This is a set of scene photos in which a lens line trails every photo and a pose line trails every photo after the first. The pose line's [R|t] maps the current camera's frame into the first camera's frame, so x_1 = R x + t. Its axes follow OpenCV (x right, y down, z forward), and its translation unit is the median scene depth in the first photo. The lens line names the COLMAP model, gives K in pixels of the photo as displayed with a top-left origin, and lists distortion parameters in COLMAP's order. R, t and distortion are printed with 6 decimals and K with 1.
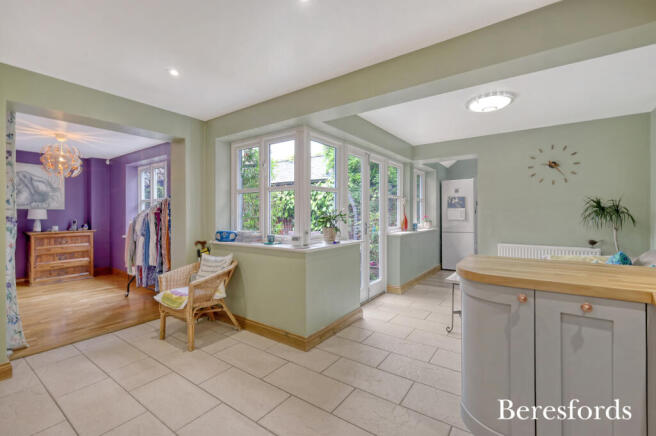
lens RADIAL K [[282.6, 0, 328.0], [0, 282.6, 209.6], [0, 0, 1]] dist [-0.001317, -0.000028]
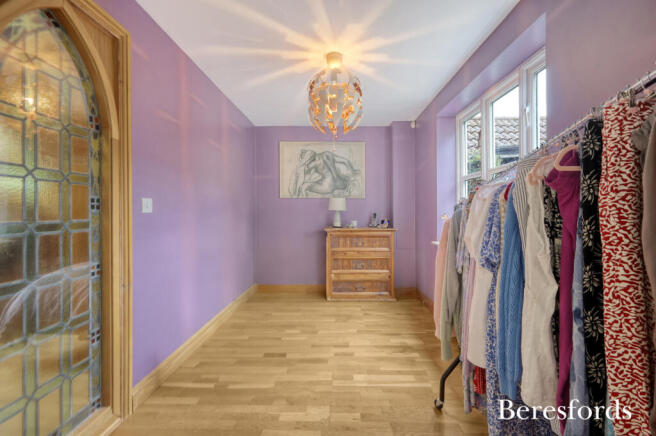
lens RADIAL K [[282.6, 0, 328.0], [0, 282.6, 209.6], [0, 0, 1]] dist [-0.001317, -0.000028]
pose [[0.545643, 0.001035, -0.838017, -0.471043], [0.006734, 0.999962, 0.005620, 0.031084], [0.837991, -0.008709, 0.545615, 0.662518]]
